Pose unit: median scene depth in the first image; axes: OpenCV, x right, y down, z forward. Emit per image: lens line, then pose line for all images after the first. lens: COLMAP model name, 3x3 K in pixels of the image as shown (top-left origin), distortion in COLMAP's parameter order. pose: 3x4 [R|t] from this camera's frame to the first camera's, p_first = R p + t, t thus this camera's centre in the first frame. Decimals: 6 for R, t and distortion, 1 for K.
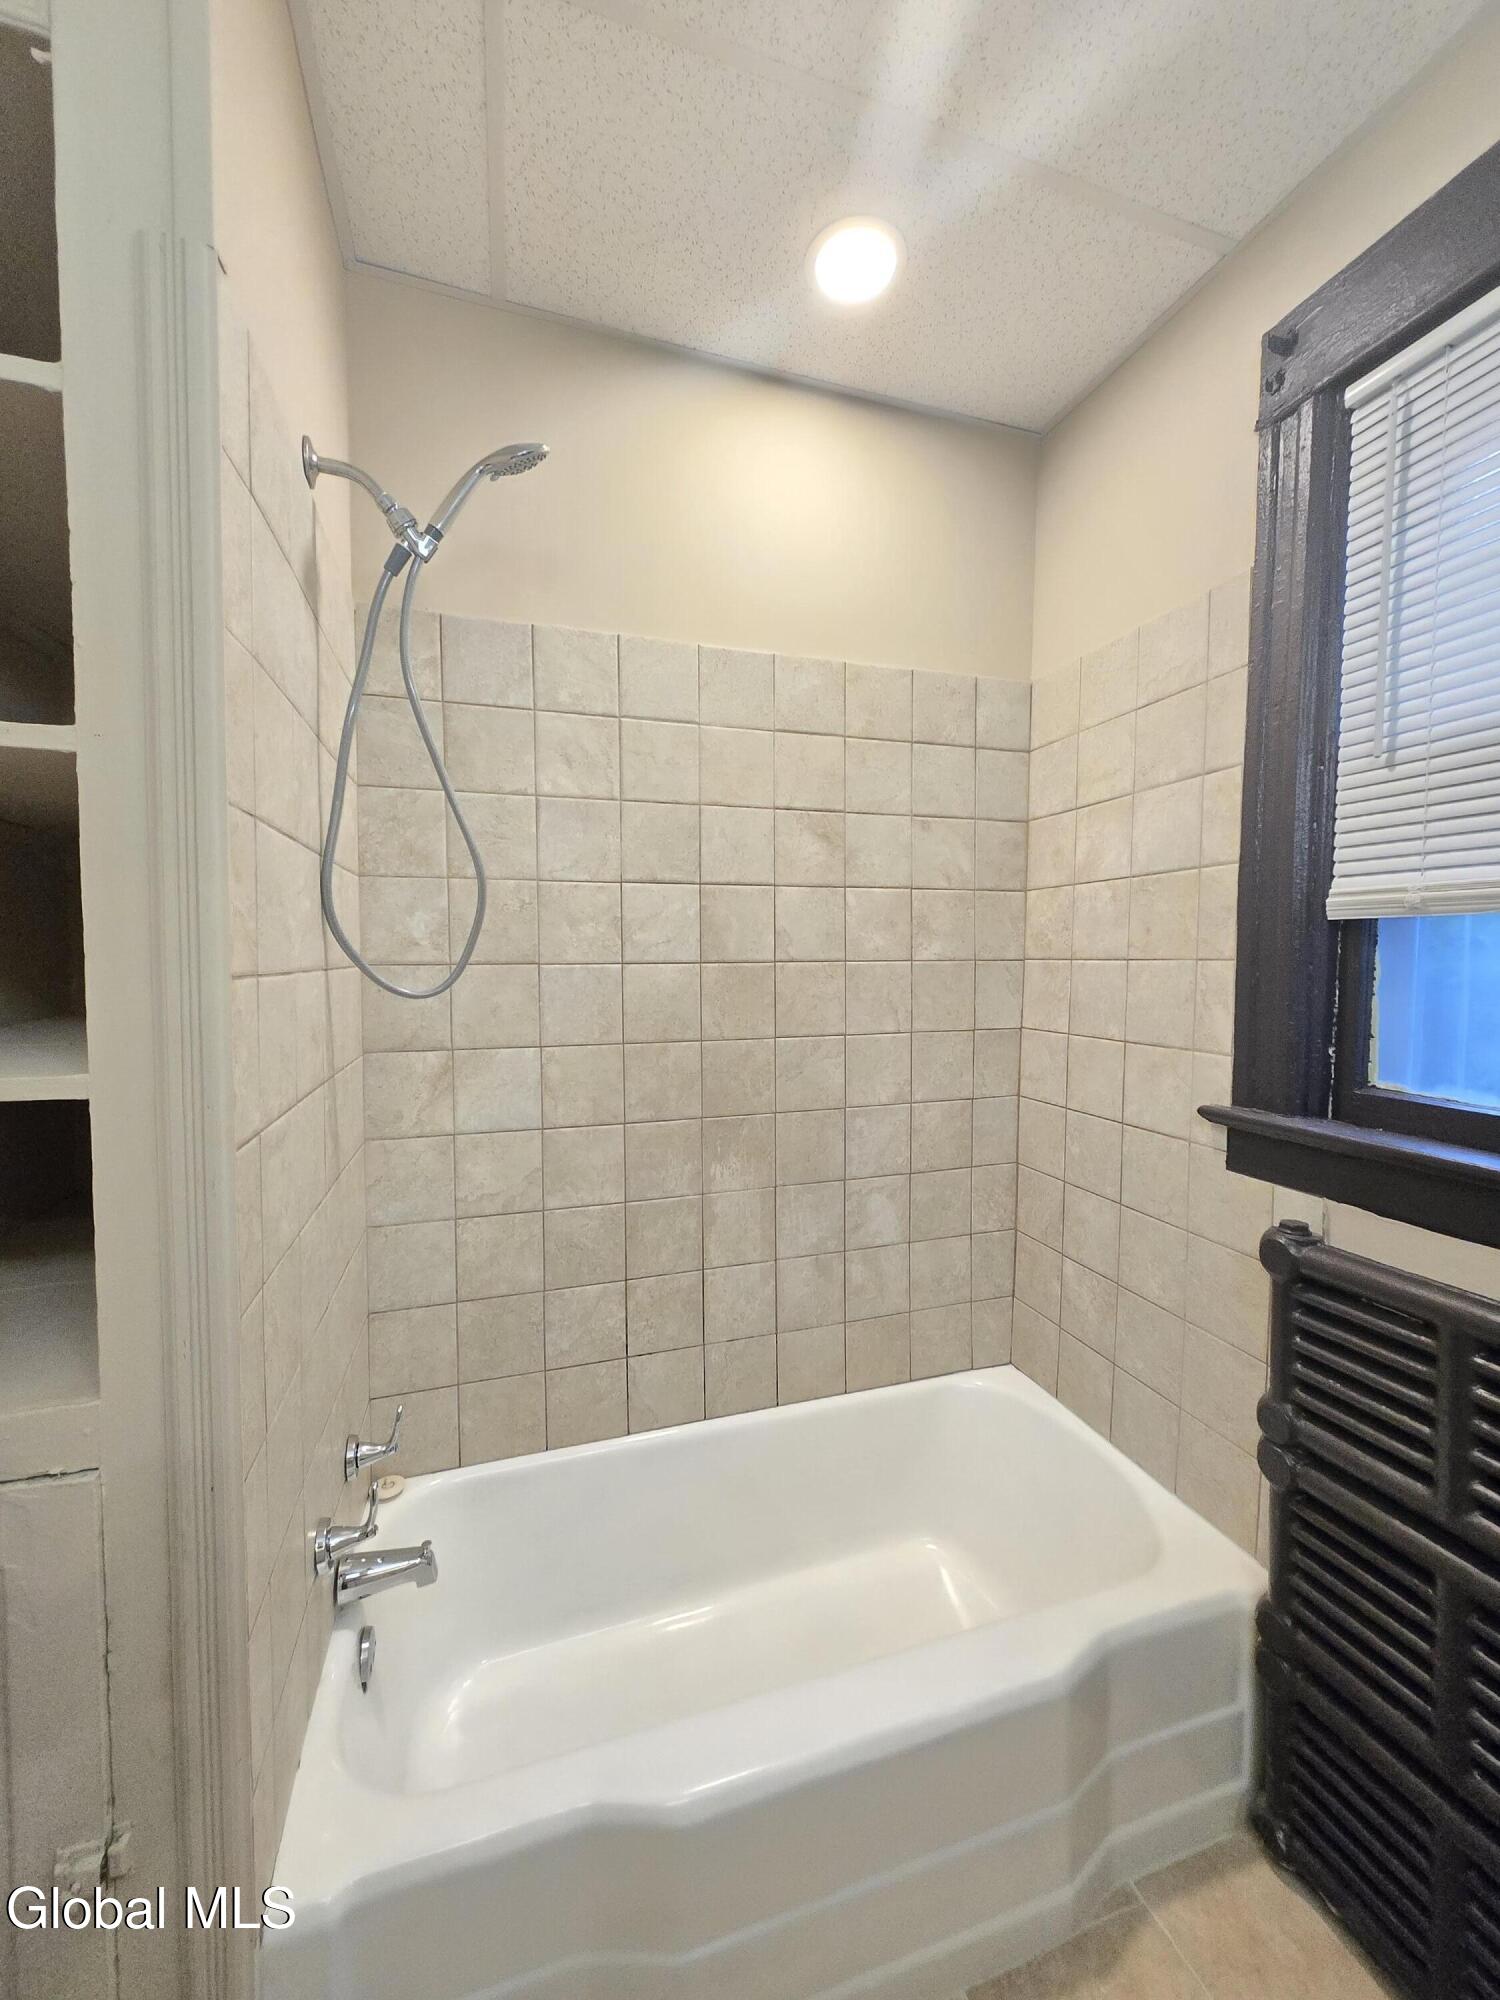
lens RADIAL K [[787.0, 0, 747.7], [0, 787.0, 993.4], [0, 0, 1]] dist [-0.002536, 0.000811]
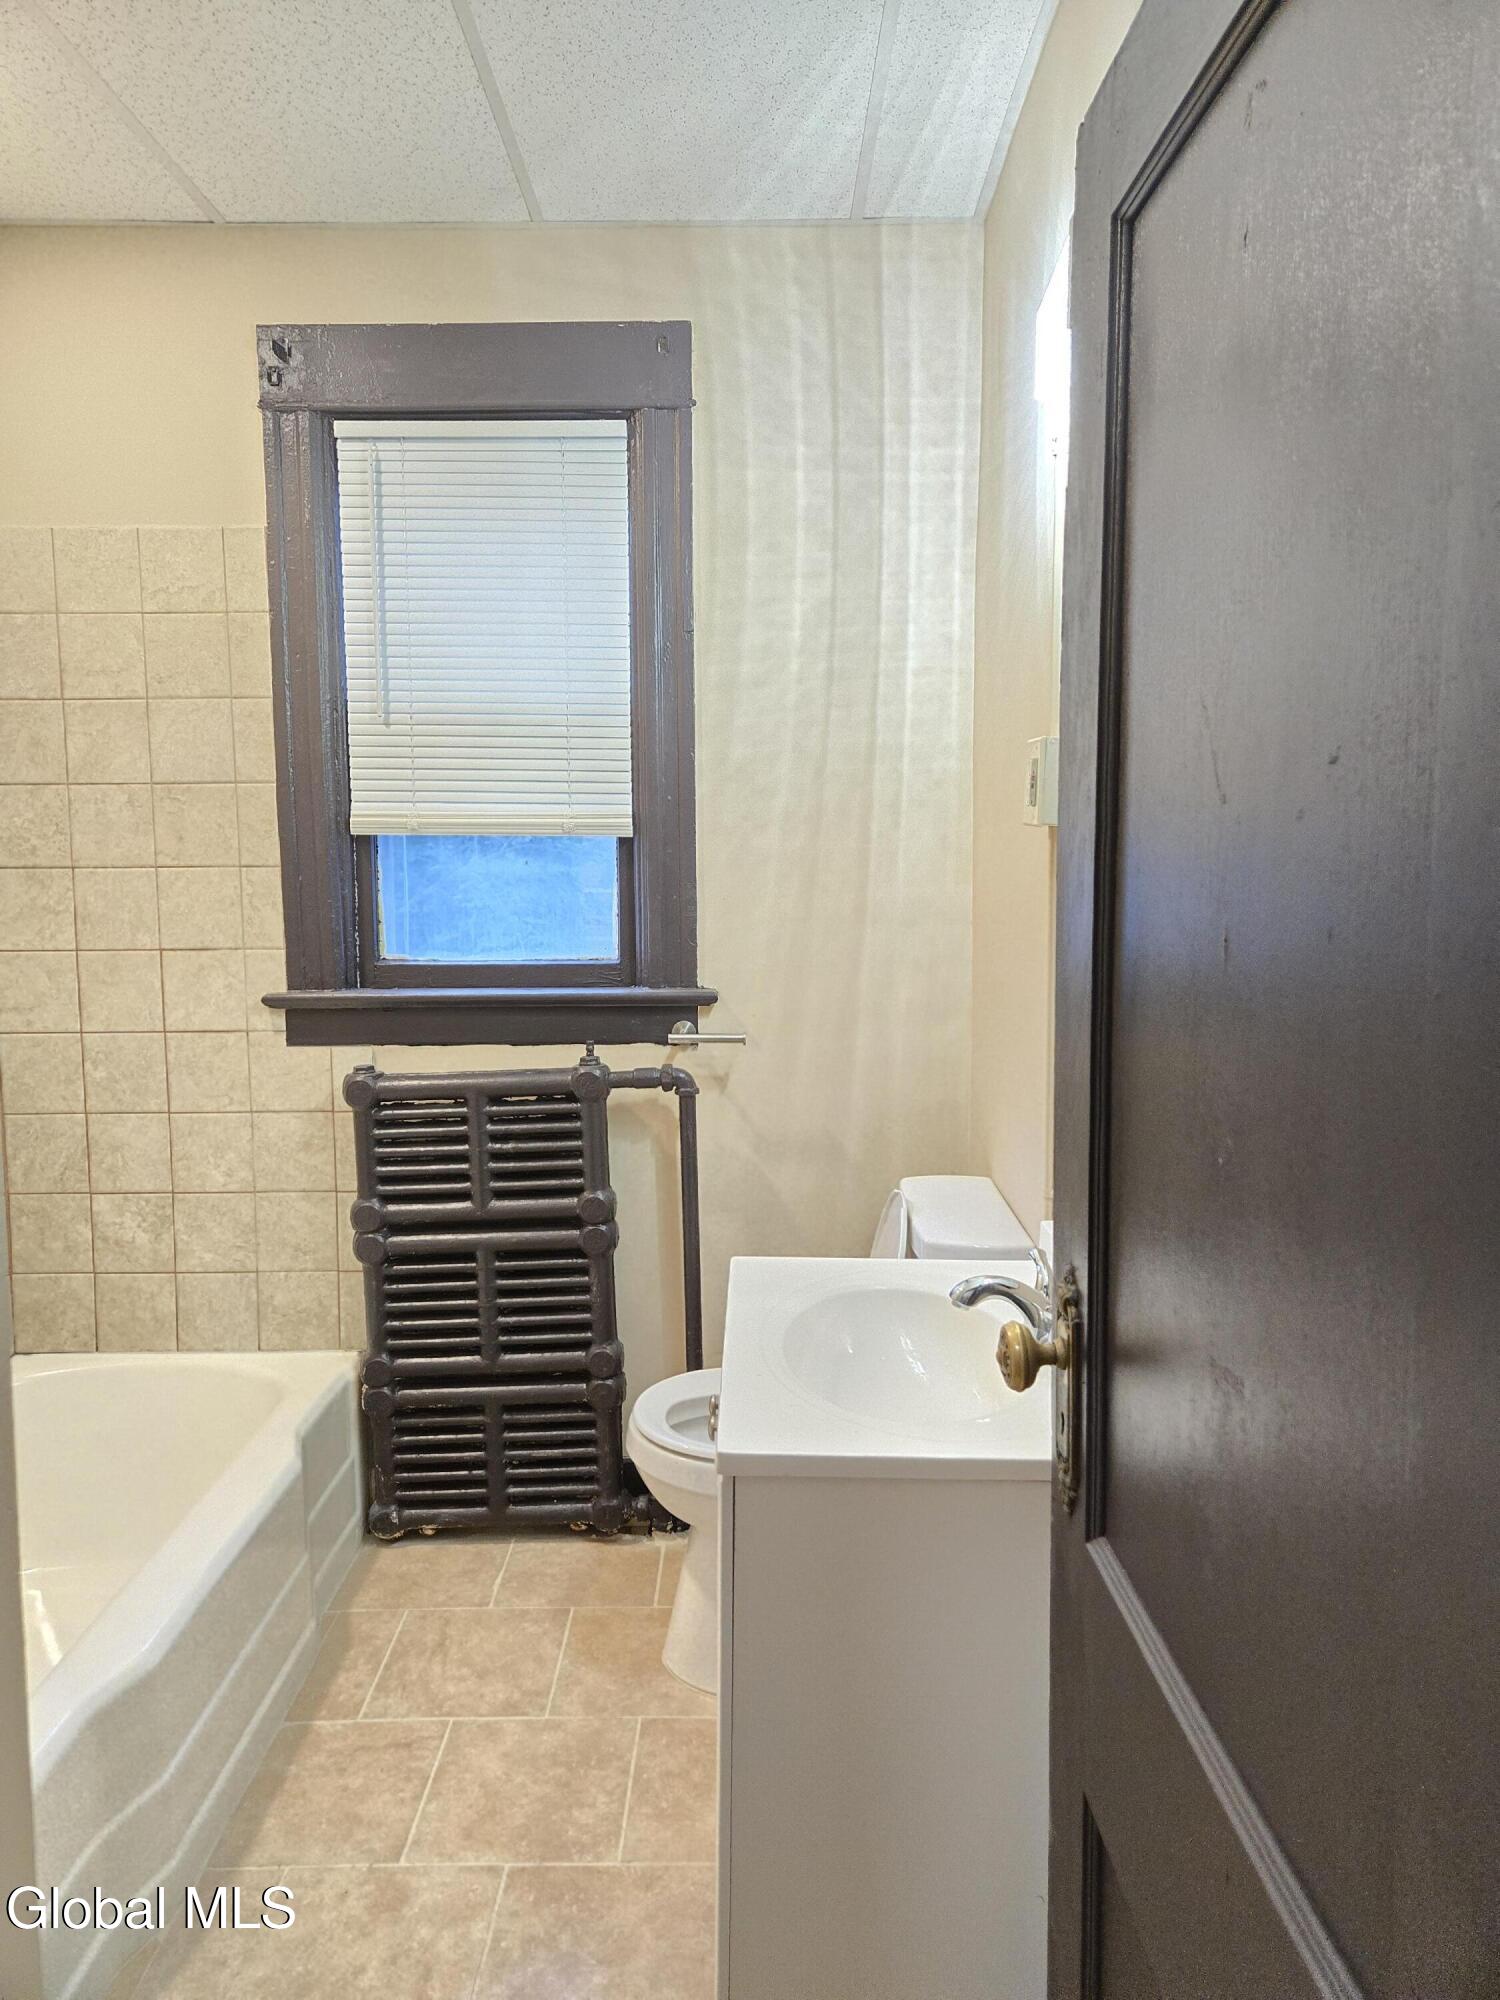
lens RADIAL K [[1338.4, 0, 746.9], [0, 1338.4, 976.1], [0, 0, 1]] dist [0.072242, -0.060375]
pose [[0.319469, -0.102058, 0.942085, -0.945618], [0.052854, 0.994555, 0.089819, -0.021374], [-0.946122, 0.021098, 0.323124, -0.266901]]
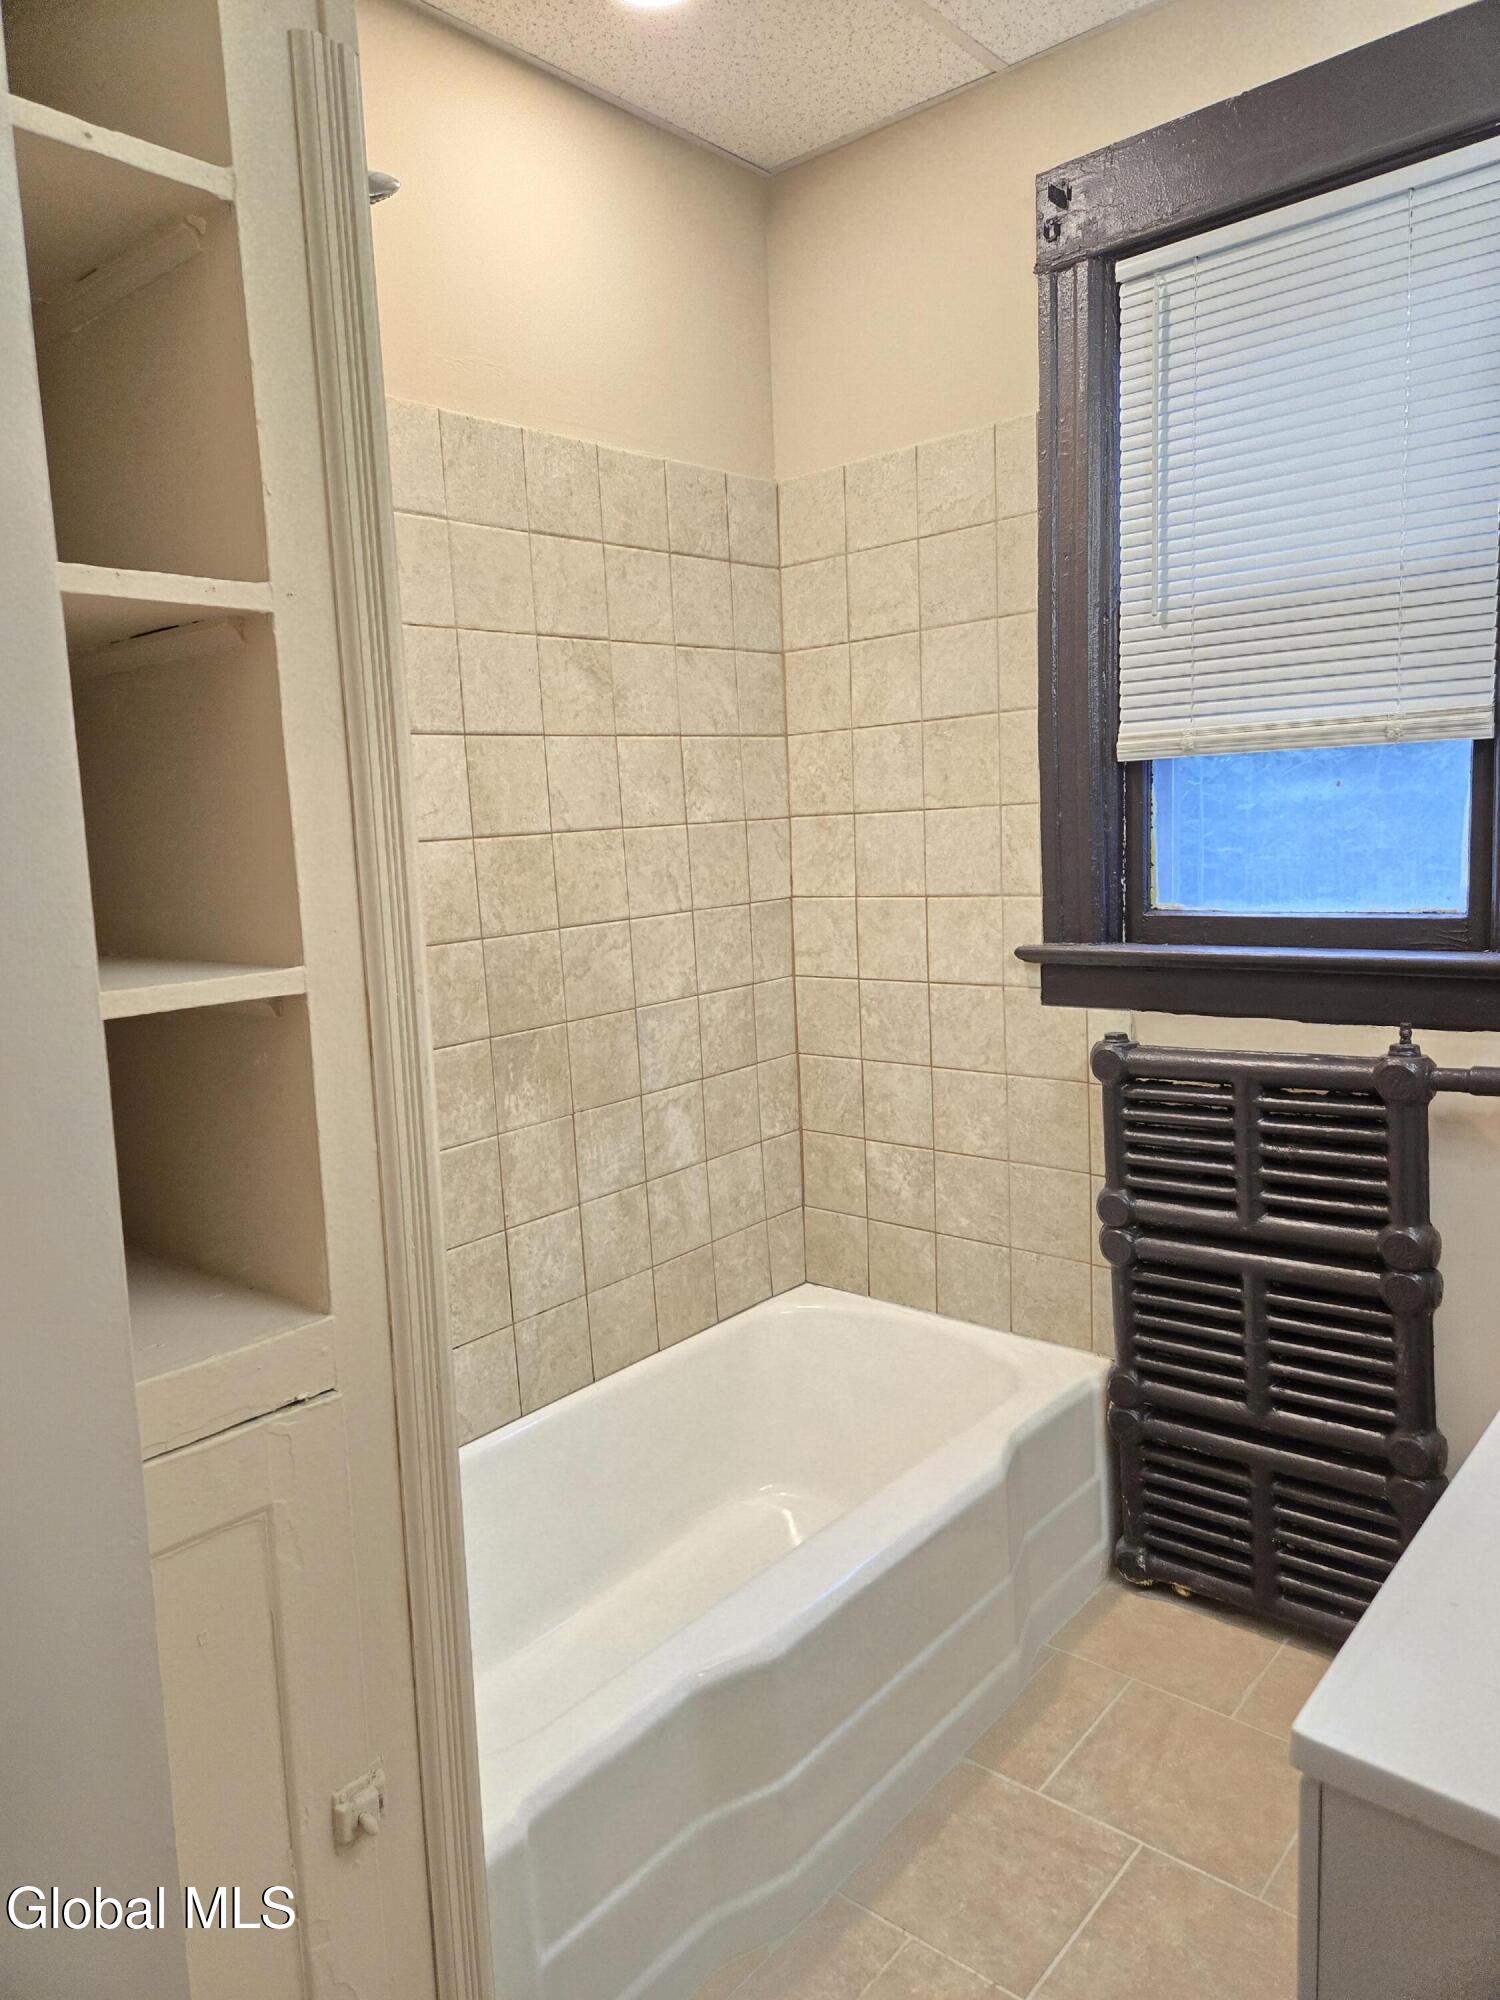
lens RADIAL K [[1338.4, 0, 735.7], [0, 1338.4, 989.6], [0, 0, 1]] dist [0.072242, -0.060375]
pose [[0.857512, -0.109810, 0.502608, -0.572805], [0.075865, 0.993265, 0.087575, 0.014536], [-0.508839, -0.036966, 0.860068, -0.296311]]
